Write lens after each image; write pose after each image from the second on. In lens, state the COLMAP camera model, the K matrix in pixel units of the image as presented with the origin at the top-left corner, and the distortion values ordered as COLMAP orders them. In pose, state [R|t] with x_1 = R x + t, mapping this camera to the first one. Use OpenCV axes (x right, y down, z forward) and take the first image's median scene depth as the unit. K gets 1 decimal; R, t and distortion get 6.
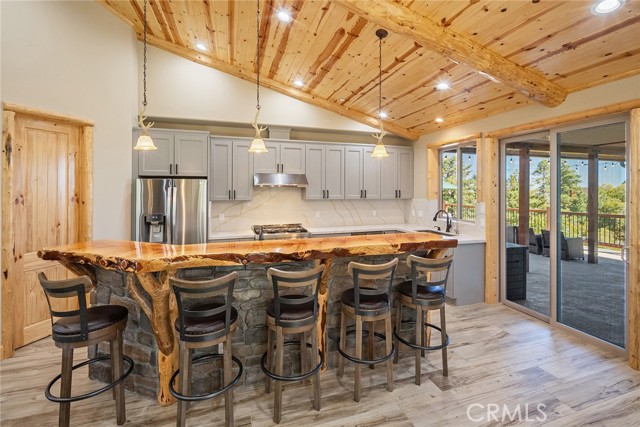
lens RADIAL K [[282.0, 0, 322.0], [0, 282.0, 190.8], [0, 0, 1]] dist [0.001522, -0.000103]
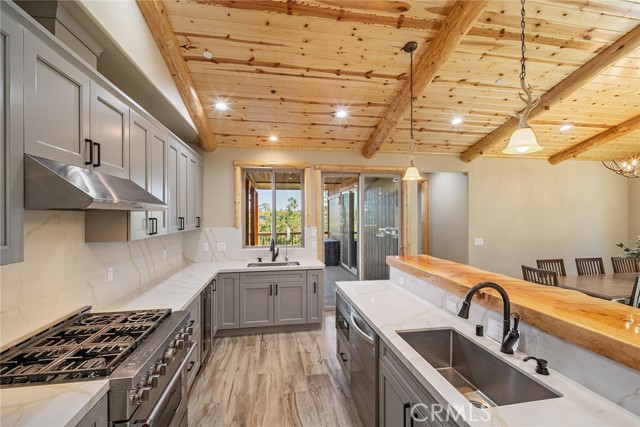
lens RADIAL K [[285.1, 0, 324.5], [0, 285.1, 215.2], [0, 0, 1]] dist [0.001924, -0.000029]
pose [[0.129563, -0.003777, 0.991564, -0.506699], [0.008786, 0.999958, 0.002661, -0.006196], [-0.991532, 0.008367, 0.129591, 0.777306]]
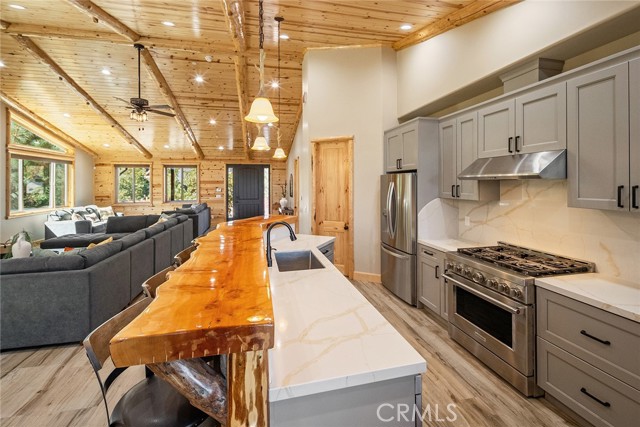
lens RADIAL K [[282.5, 0, 322.1], [0, 282.5, 183.7], [0, 0, 1]] dist [0.003654, -0.000161]
pose [[-0.082620, -0.002183, -0.996579, 0.477640], [-0.001253, 0.999997, -0.002086, -0.003808], [0.996580, 0.001077, -0.082622, 0.769334]]
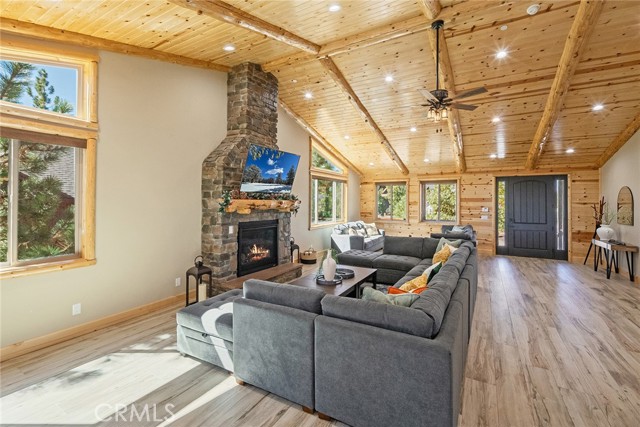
lens RADIAL K [[282.2, 0, 322.1], [0, 282.2, 199.0], [0, 0, 1]] dist [0.002300, -0.001404]
pose [[-0.739345, -0.012366, -0.673213, 0.251114], [-0.010119, 0.999922, -0.007254, -0.001604], [0.673251, 0.001449, -0.739413, 0.337571]]
